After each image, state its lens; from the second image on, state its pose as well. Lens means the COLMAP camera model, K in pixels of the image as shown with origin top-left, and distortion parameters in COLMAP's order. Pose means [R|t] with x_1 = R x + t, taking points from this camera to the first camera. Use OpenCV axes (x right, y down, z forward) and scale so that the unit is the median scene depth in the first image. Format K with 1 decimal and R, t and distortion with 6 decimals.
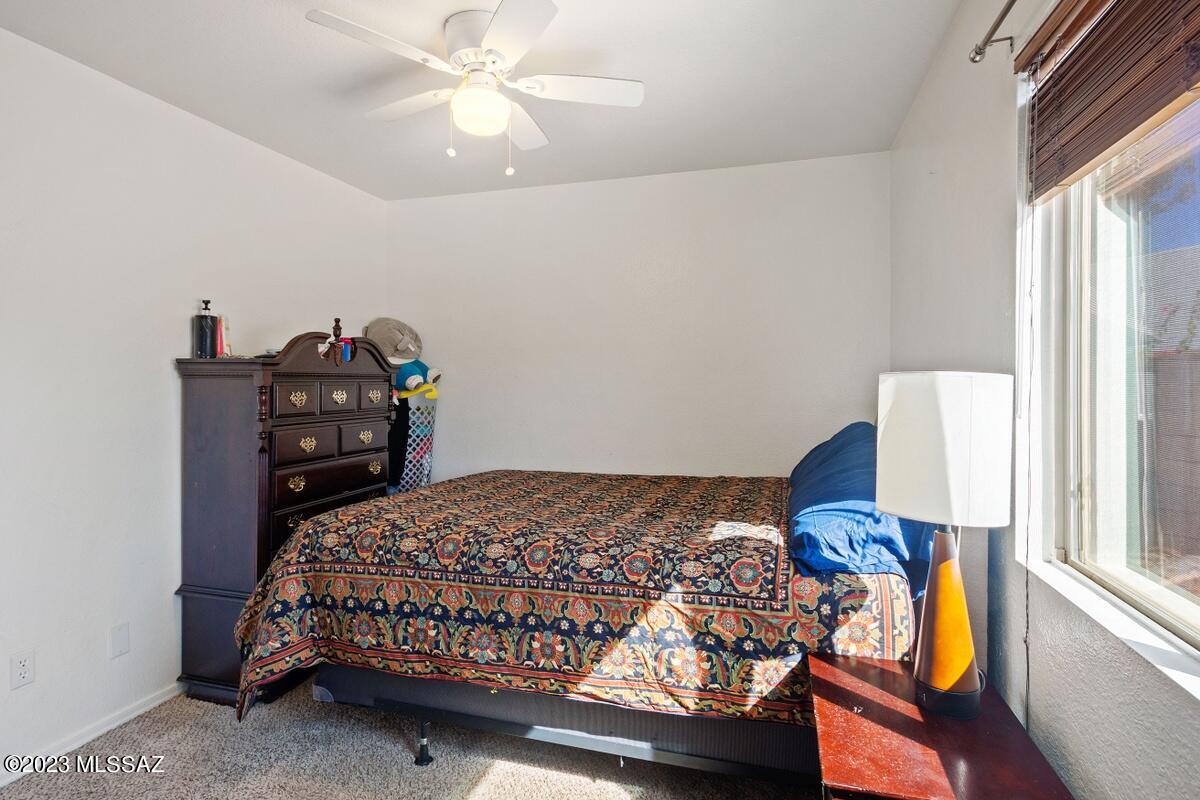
lens RADIAL K [[622.6, 0, 598.1], [0, 622.6, 392.1], [0, 0, 1]] dist [0.002737, 0.002933]
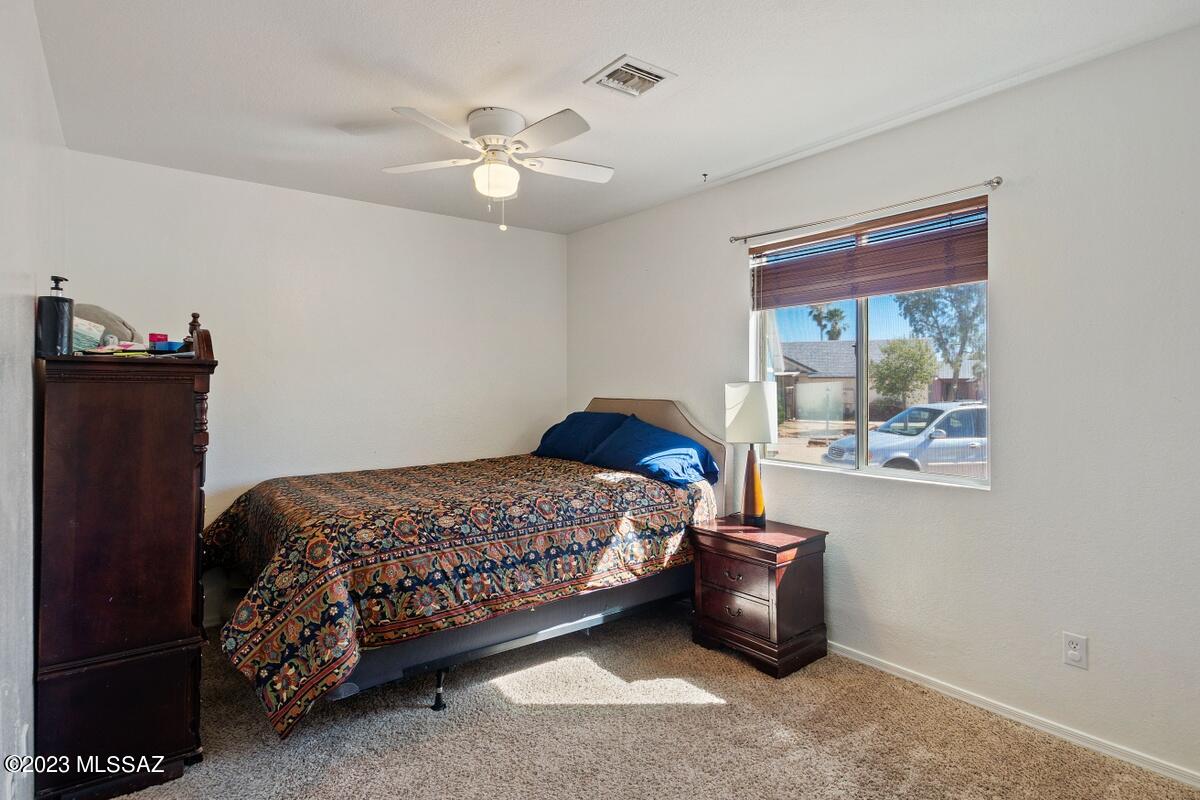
lens RADIAL K [[622.6, 0, 589.3], [0, 622.6, 393.2], [0, 0, 1]] dist [0.002737, 0.002933]
pose [[0.599999, -0.008136, 0.799960, -1.220614], [0.015216, 0.999883, -0.001243, 0.003496], [-0.799856, 0.012918, 0.600053, 0.064732]]
